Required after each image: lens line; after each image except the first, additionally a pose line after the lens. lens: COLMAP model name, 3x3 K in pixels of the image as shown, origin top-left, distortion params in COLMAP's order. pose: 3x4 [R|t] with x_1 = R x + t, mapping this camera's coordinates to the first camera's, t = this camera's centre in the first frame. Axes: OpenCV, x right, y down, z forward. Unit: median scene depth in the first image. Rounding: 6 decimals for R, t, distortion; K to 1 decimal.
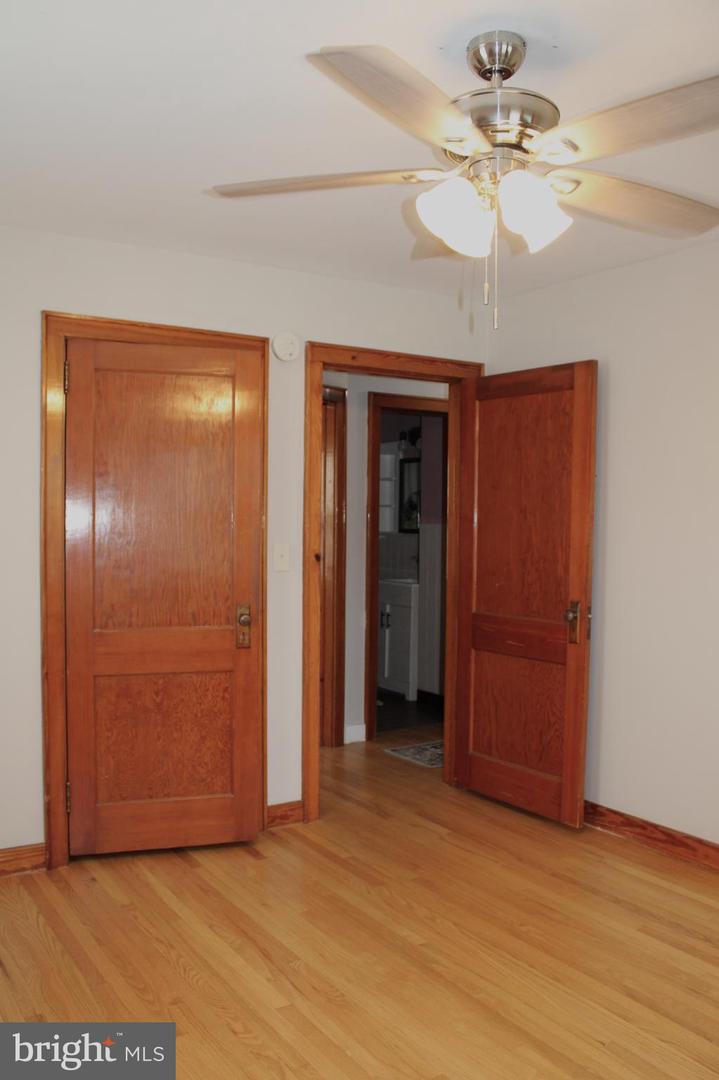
lens RADIAL K [[917.3, 0, 376.6], [0, 917.3, 549.4], [0, 0, 1]] dist [-0.149353, 0.113743]
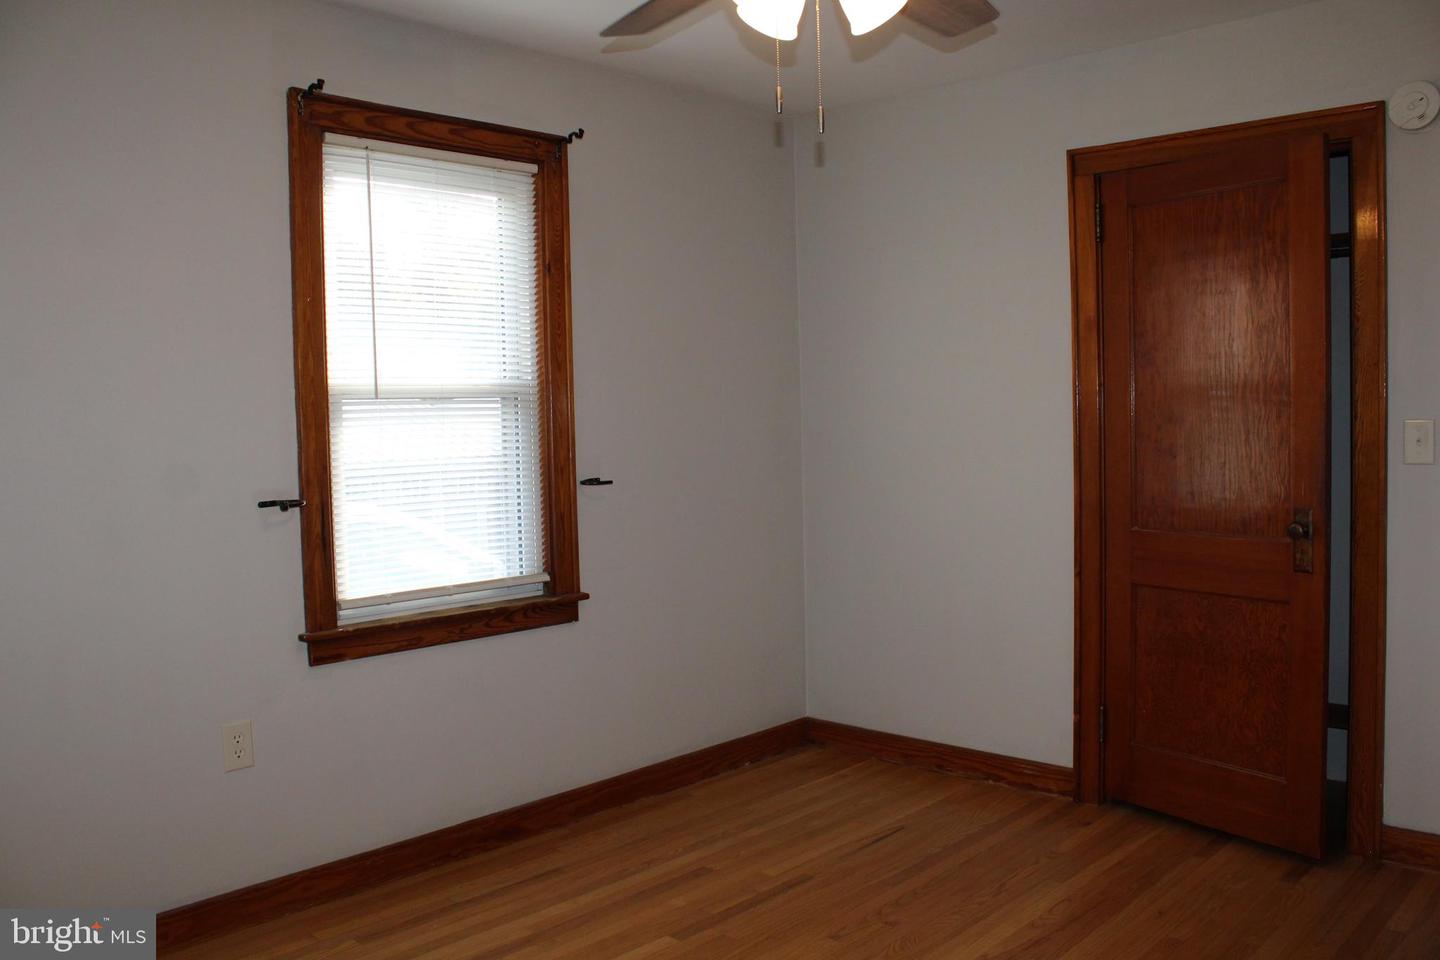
lens RADIAL K [[1229.0, 0, 738.3], [0, 1229.0, 479.9], [0, 0, 1]] dist [-0.155635, 0.128120]
pose [[0.243780, 0.036118, -0.969158, 0.648312], [-0.003447, 0.999332, 0.036376, 0.007916], [0.969825, -0.005527, 0.243741, 0.386952]]
